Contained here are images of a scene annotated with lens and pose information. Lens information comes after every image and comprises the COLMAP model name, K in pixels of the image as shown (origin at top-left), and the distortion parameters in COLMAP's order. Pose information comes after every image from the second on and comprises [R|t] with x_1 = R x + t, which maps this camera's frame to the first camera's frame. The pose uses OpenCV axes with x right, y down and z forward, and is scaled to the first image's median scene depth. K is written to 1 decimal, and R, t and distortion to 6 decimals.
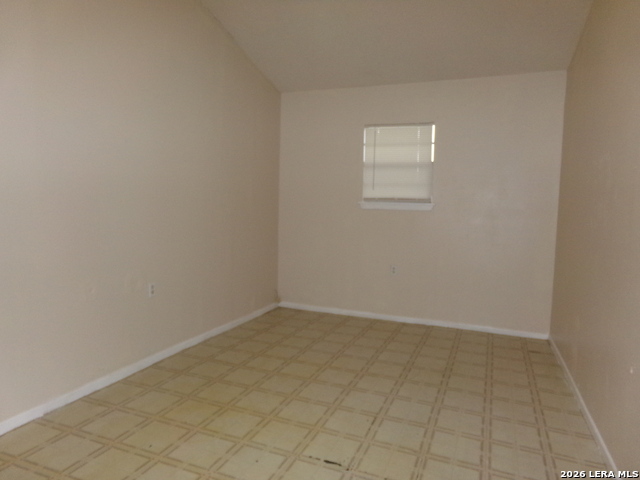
lens RADIAL K [[432.4, 0, 316.3], [0, 432.4, 238.3], [0, 0, 1]] dist [-0.037484, 0.037608]
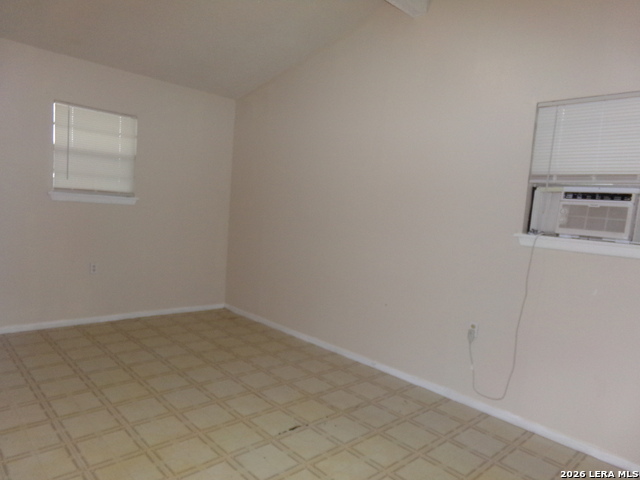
lens RADIAL K [[432.4, 0, 314.5], [0, 432.4, 241.9], [0, 0, 1]] dist [-0.037484, 0.037608]
pose [[0.419879, -0.064874, 0.905259, -0.552846], [0.004864, 0.997589, 0.069235, -0.053585], [-0.907567, -0.024667, 0.419182, 0.236147]]
